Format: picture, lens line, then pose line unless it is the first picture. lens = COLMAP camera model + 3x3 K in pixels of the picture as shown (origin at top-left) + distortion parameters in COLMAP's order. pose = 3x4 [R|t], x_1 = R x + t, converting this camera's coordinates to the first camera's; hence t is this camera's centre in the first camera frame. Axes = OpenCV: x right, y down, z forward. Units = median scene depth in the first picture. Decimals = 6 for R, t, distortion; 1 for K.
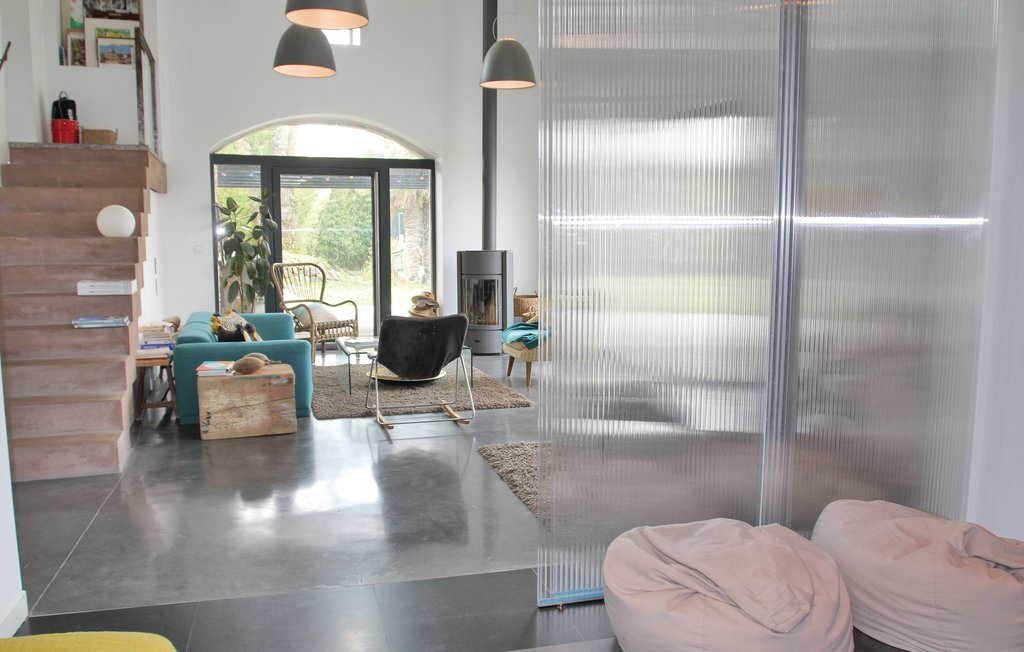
lens RADIAL K [[809.0, 0, 512.1], [0, 809.0, 336.6], [0, 0, 1]] dist [-0.083681, 0.061977]
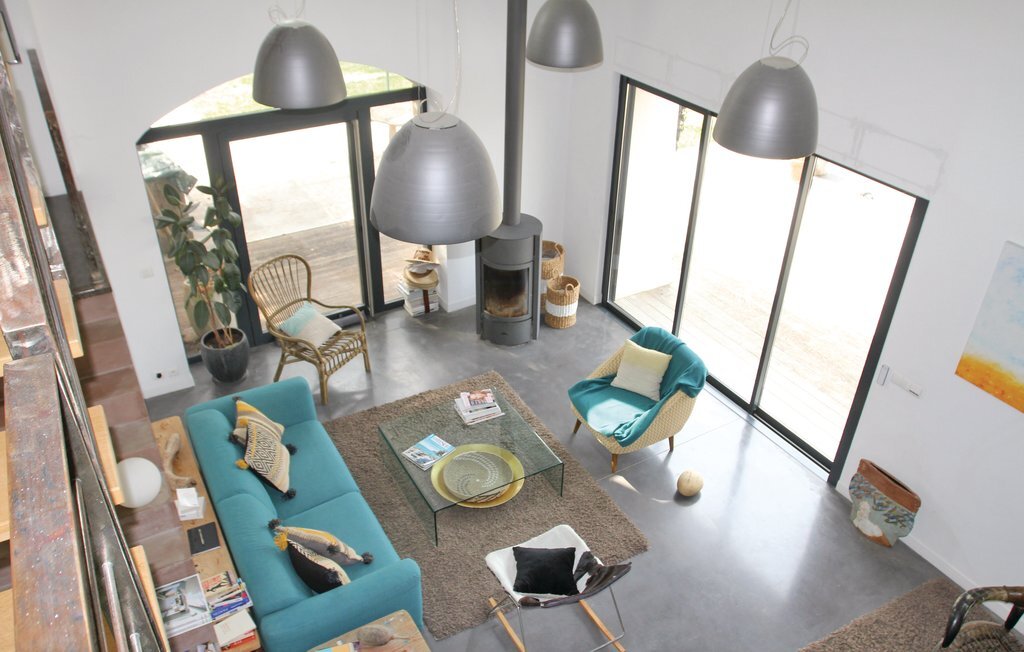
lens RADIAL K [[809.0, 0, 512.1], [0, 809.0, 336.6], [0, 0, 1]] dist [-0.083681, 0.061977]
pose [[0.978989, -0.095152, 0.180352, -0.329788], [0.005668, 0.896811, 0.442378, -0.645532], [-0.203835, -0.432061, 0.878507, 0.411060]]
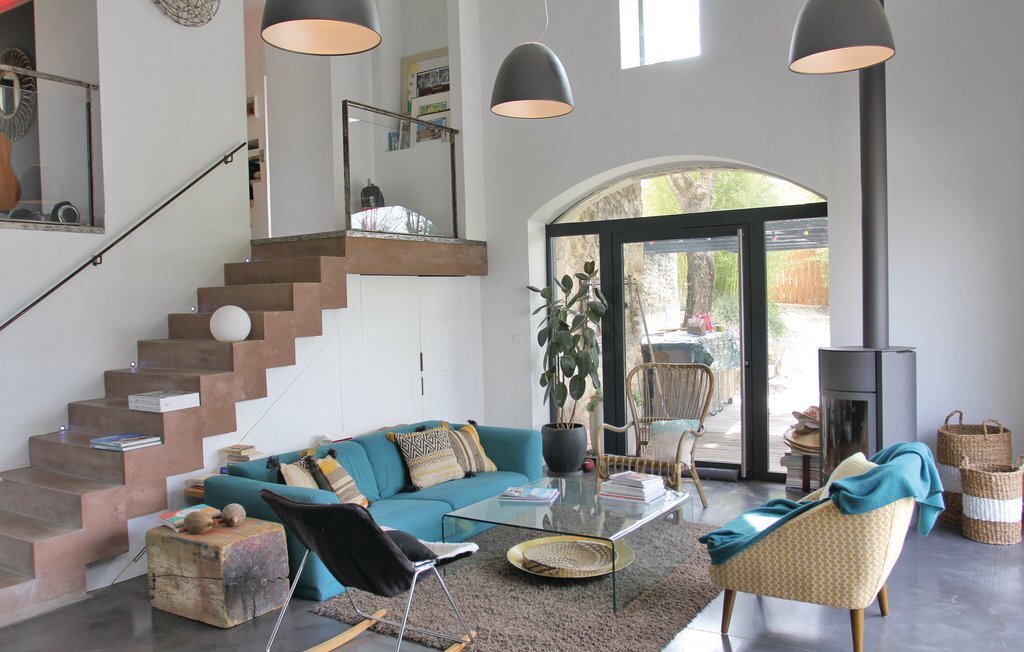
lens RADIAL K [[809.0, 0, 512.1], [0, 809.0, 336.6], [0, 0, 1]] dist [-0.083681, 0.061977]
pose [[0.635244, 0.013761, -0.772189, 0.444445], [-0.068373, 0.996917, -0.038482, -0.132118], [0.769279, 0.077242, 0.634227, 0.757762]]
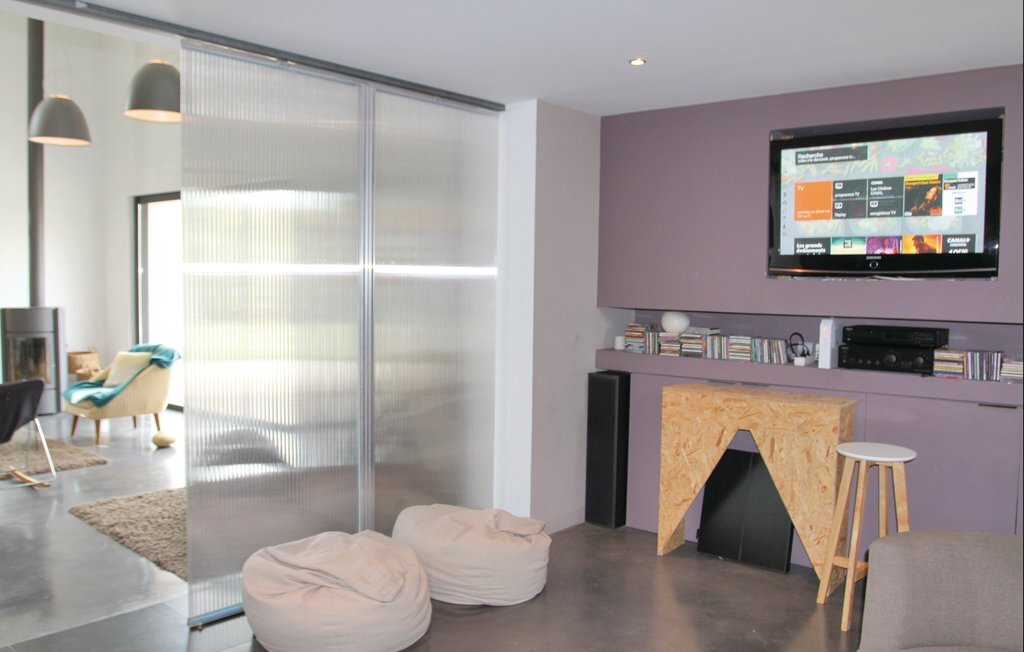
lens RADIAL K [[809.0, 0, 512.1], [0, 809.0, 336.6], [0, 0, 1]] dist [-0.083681, 0.061977]
pose [[0.838305, -0.022694, 0.544730, -0.119423], [0.050555, 0.998064, -0.036222, -0.015398], [-0.542853, 0.057904, 0.837829, -0.165939]]
